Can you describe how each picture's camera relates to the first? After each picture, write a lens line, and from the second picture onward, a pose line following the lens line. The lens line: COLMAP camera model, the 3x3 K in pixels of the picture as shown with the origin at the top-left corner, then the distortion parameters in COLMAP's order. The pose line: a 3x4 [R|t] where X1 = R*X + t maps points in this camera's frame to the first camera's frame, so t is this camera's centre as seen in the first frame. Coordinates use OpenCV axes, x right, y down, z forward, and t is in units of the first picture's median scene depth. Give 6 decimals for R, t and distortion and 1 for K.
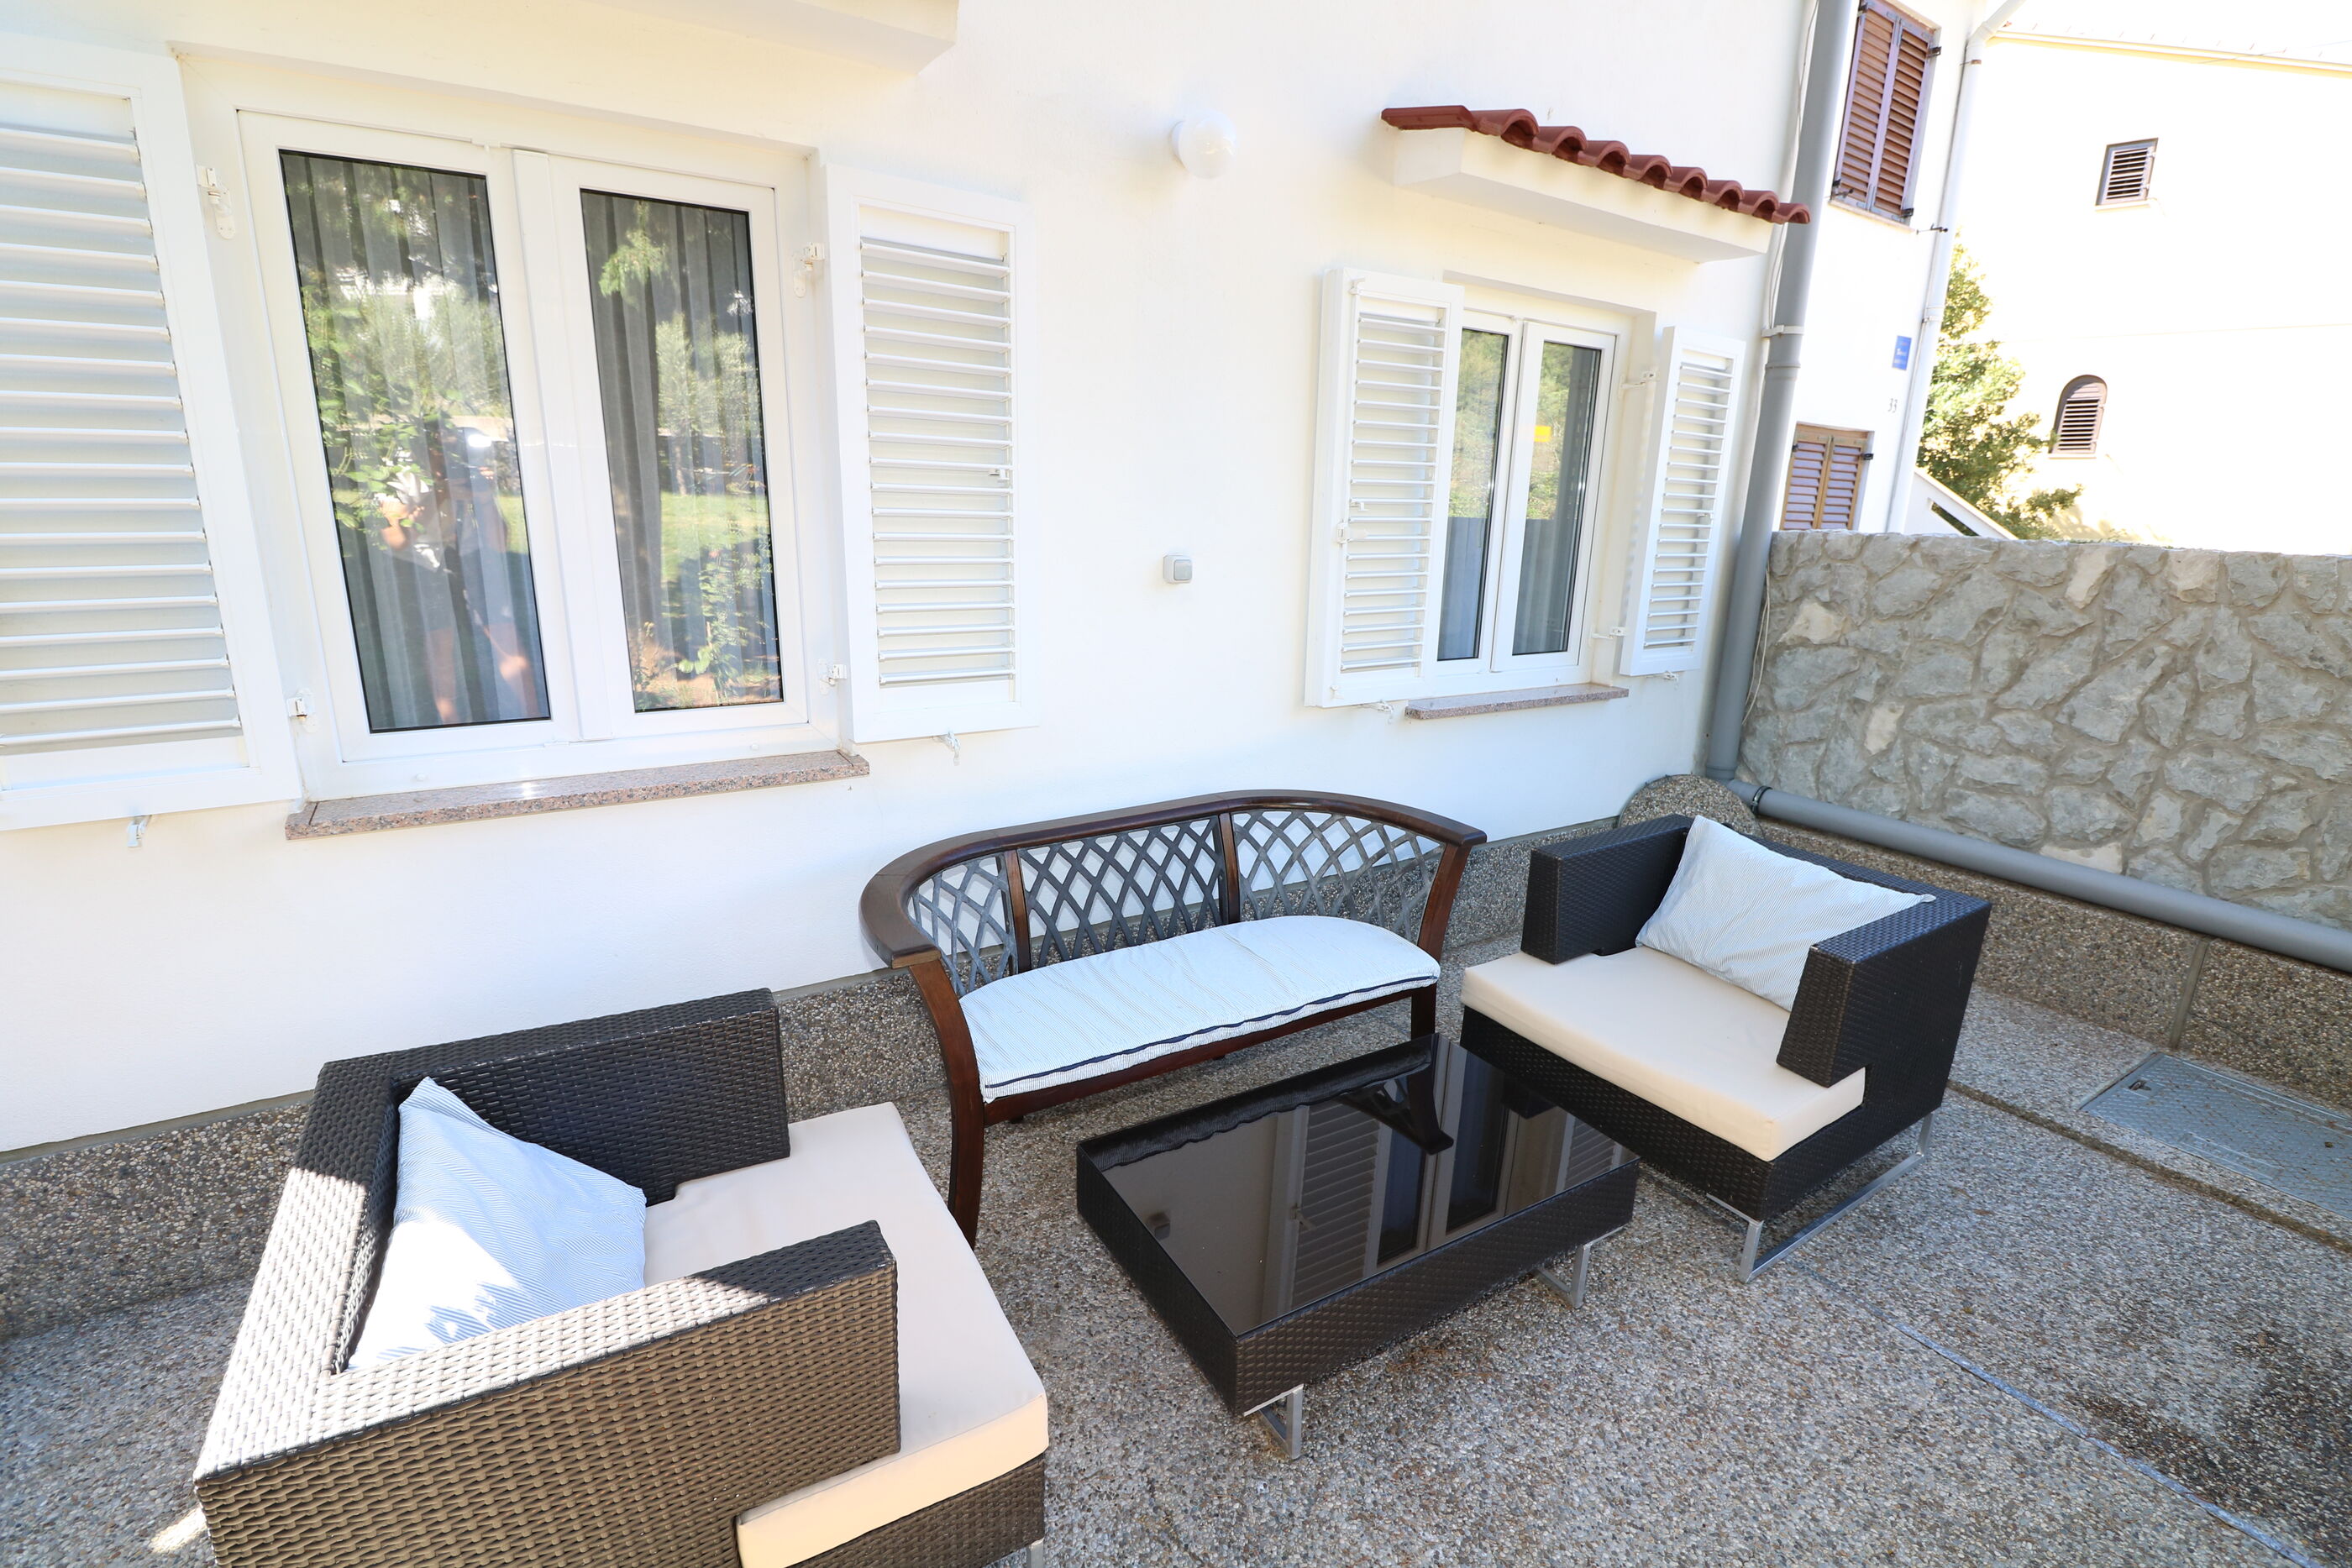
lens RADIAL K [[1087.0, 0, 1166.1], [0, 1087.0, 804.6], [0, 0, 1]] dist [-0.000116, -0.012825]
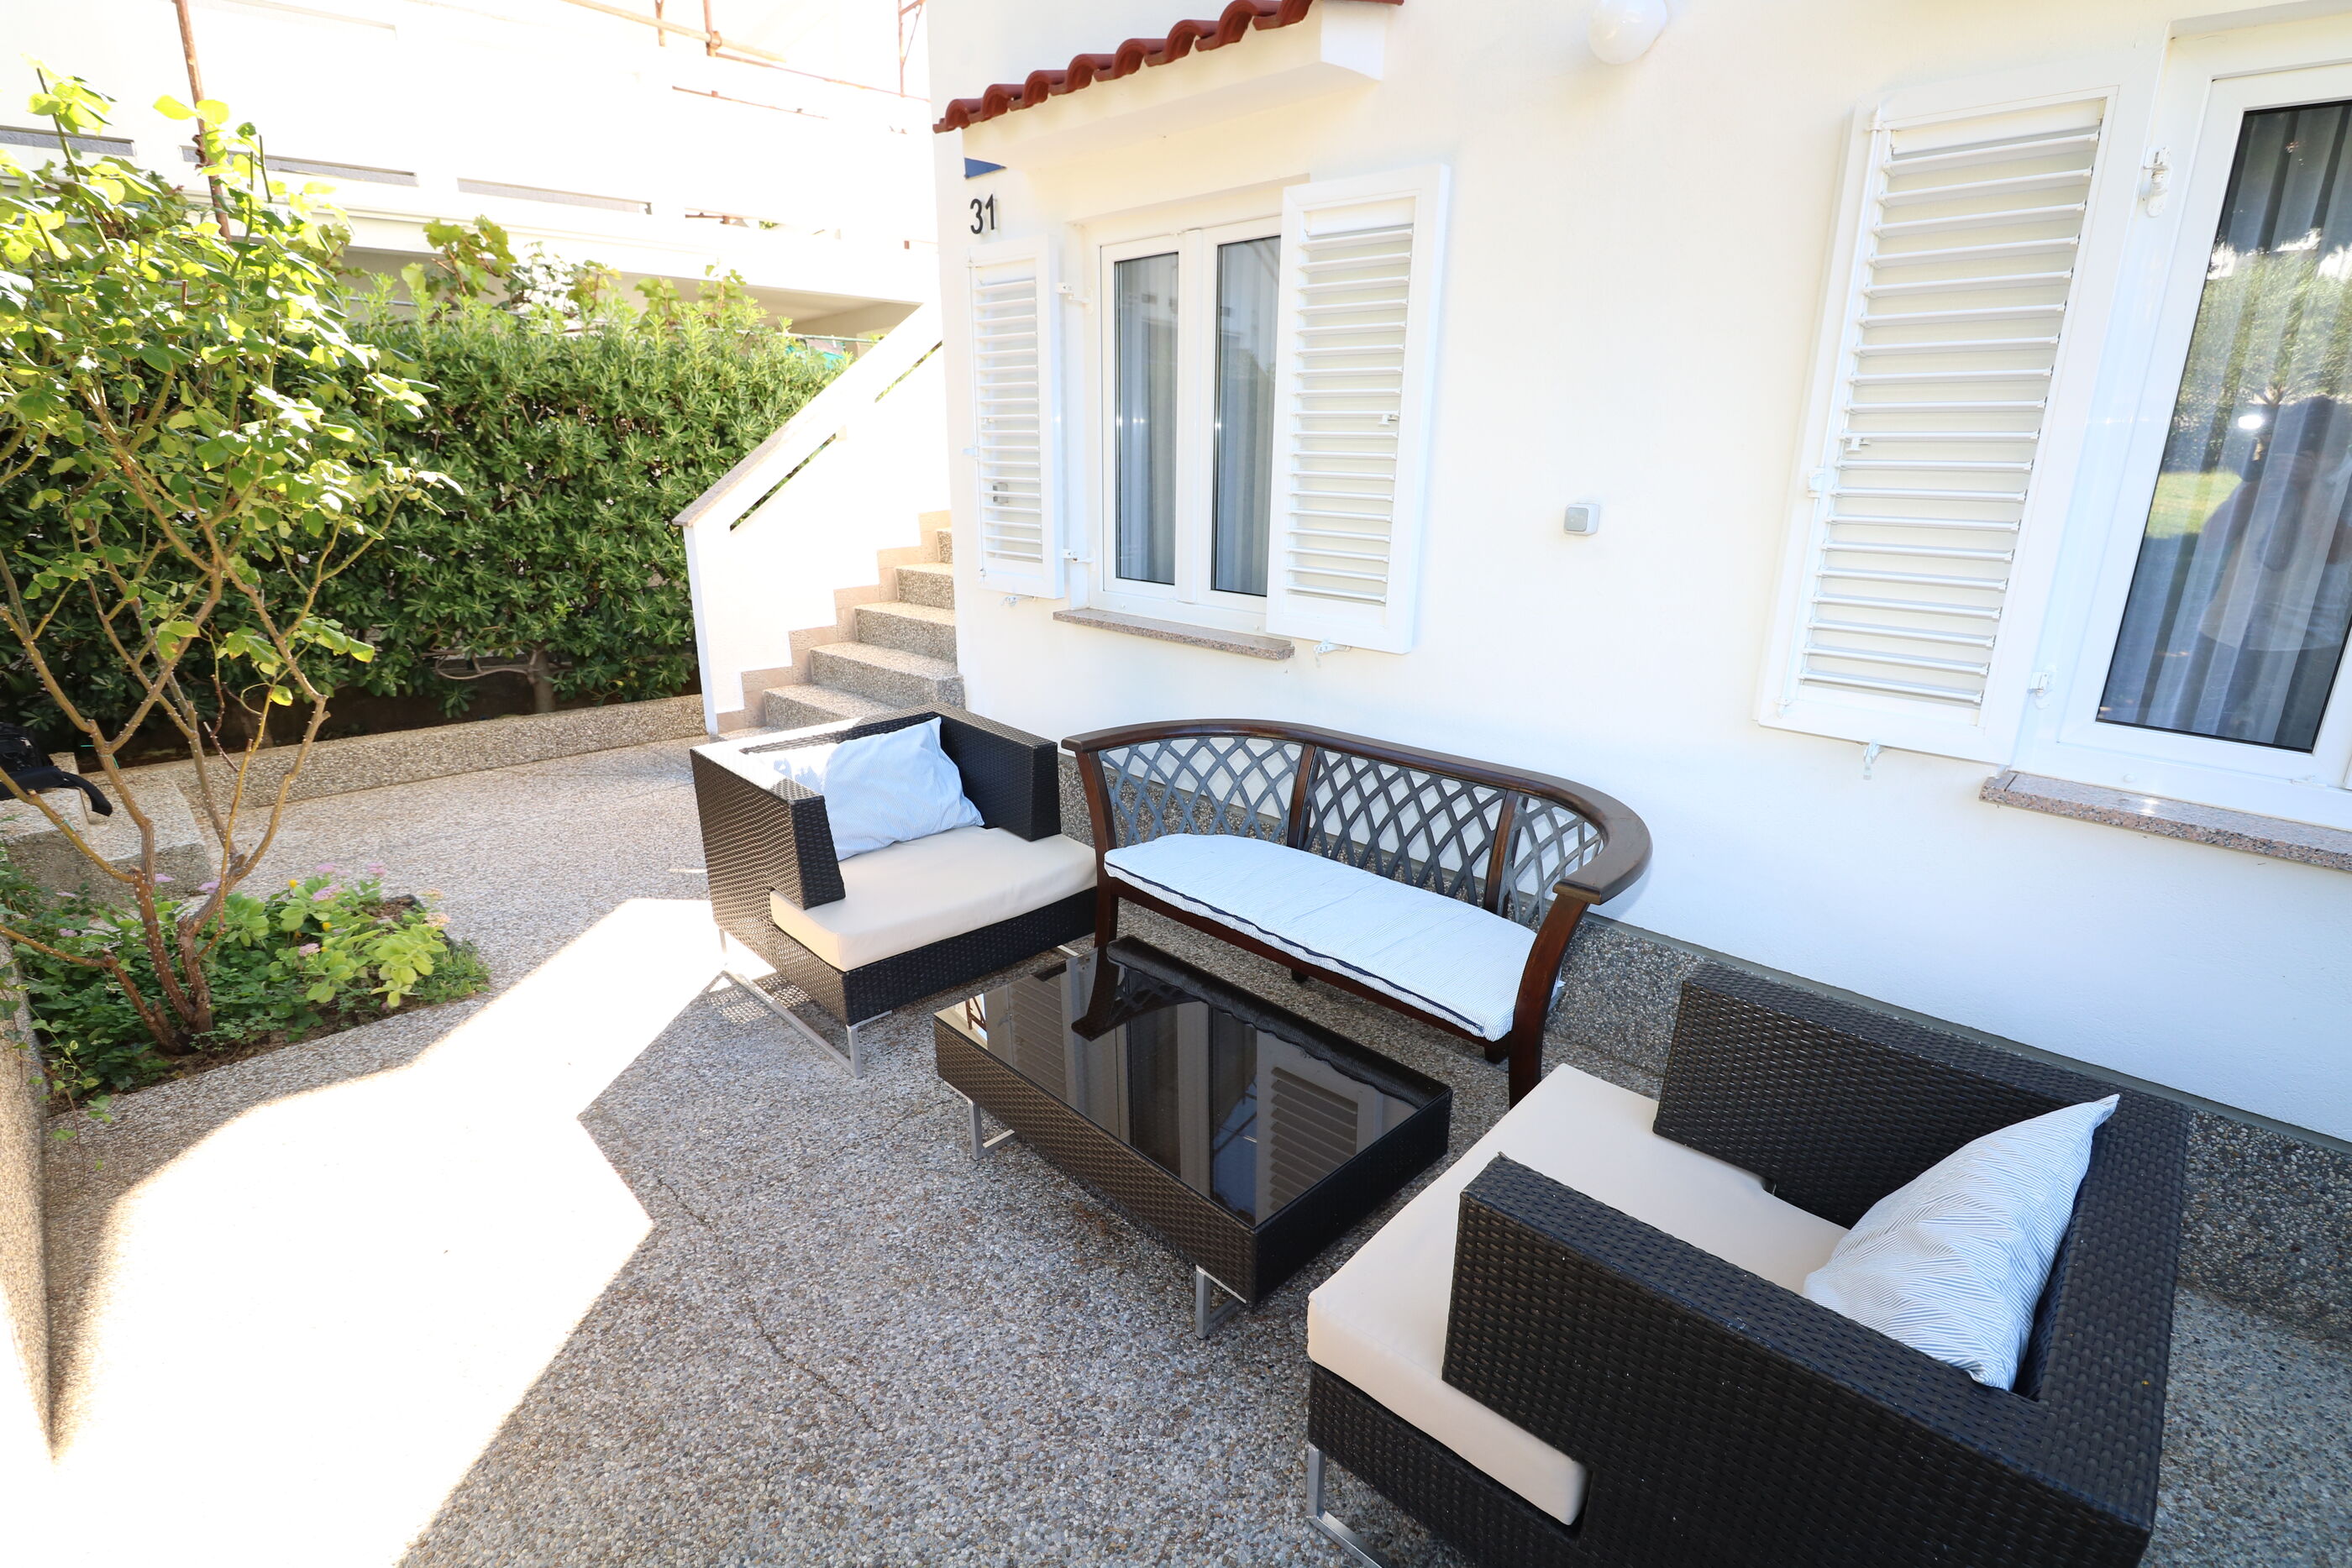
lens RADIAL K [[1087.0, 0, 1225.2], [0, 1087.0, 800.8], [0, 0, 1]] dist [-0.000116, -0.012825]
pose [[0.237506, 0.280524, -0.929998, 0.853818], [-0.264470, 0.939900, 0.215969, -0.117966], [0.934690, 0.194663, 0.297423, 0.522846]]
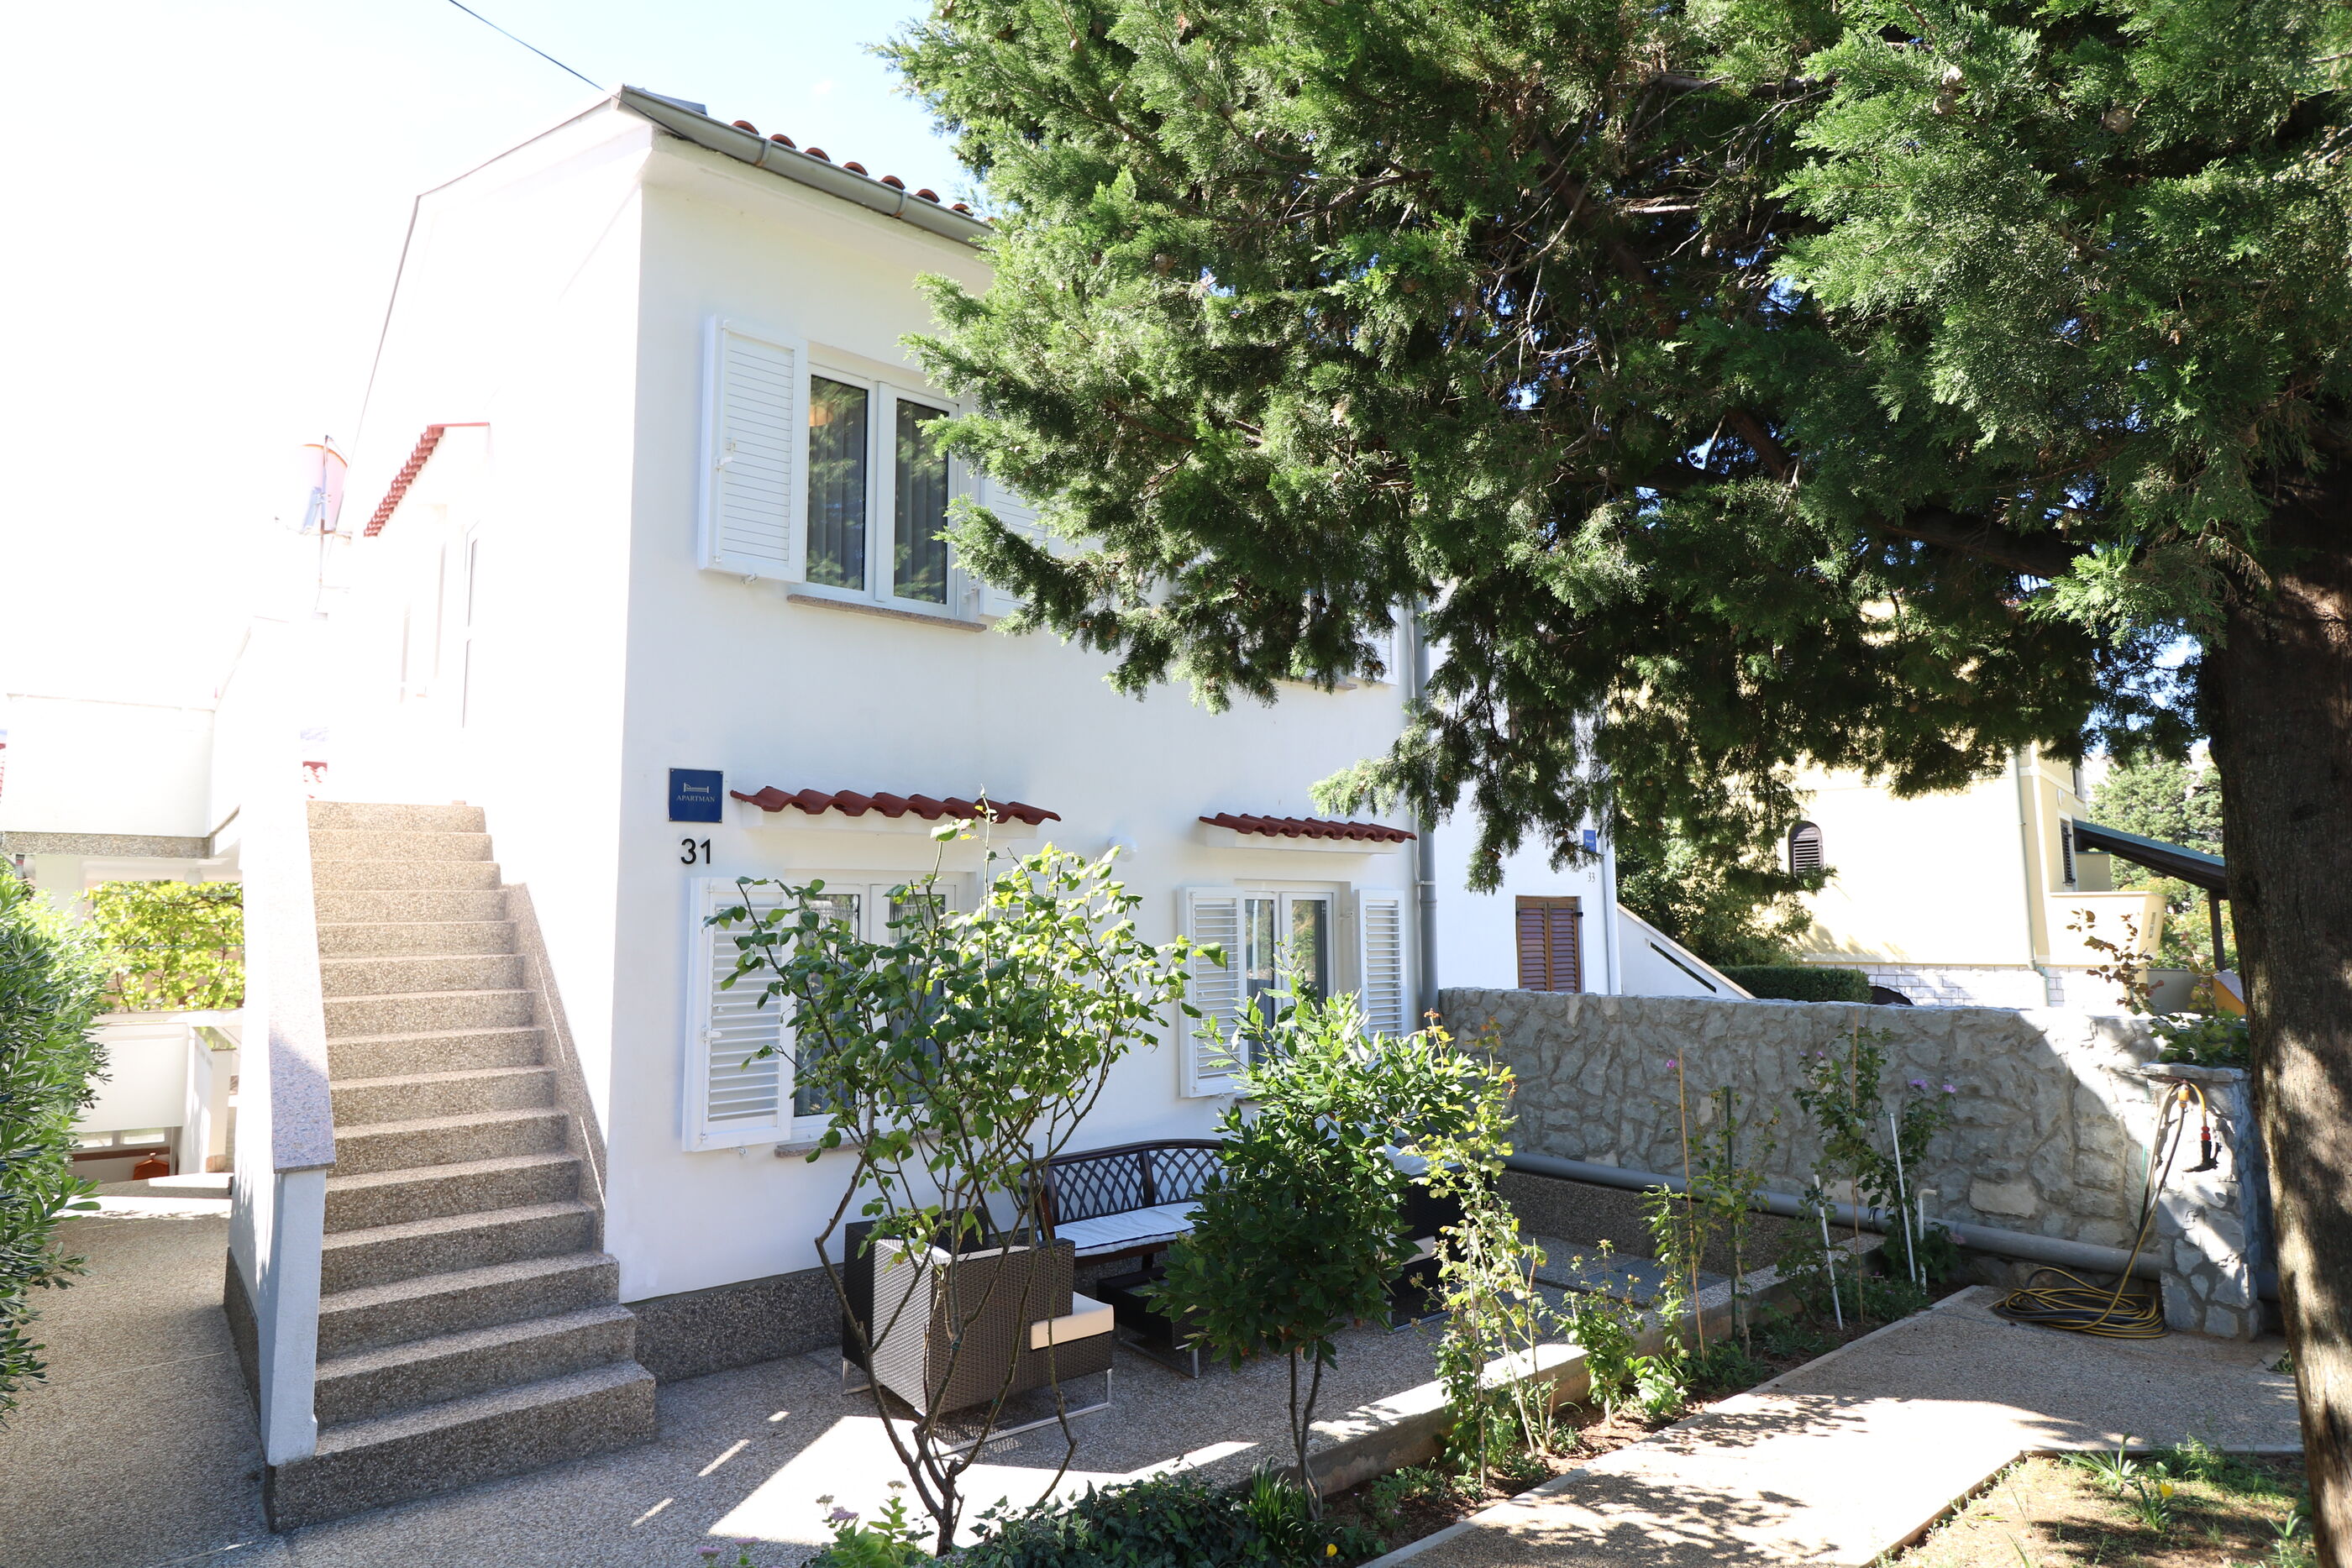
lens RADIAL K [[1325.8, 0, 1183.3], [0, 1325.8, 772.2], [0, 0, 1]] dist [0.005570, -0.008501]
pose [[0.990658, -0.018294, 0.135135, -0.199418], [0.067610, 0.926480, -0.370220, 0.279828], [-0.118427, 0.375898, 0.919062, -1.565559]]
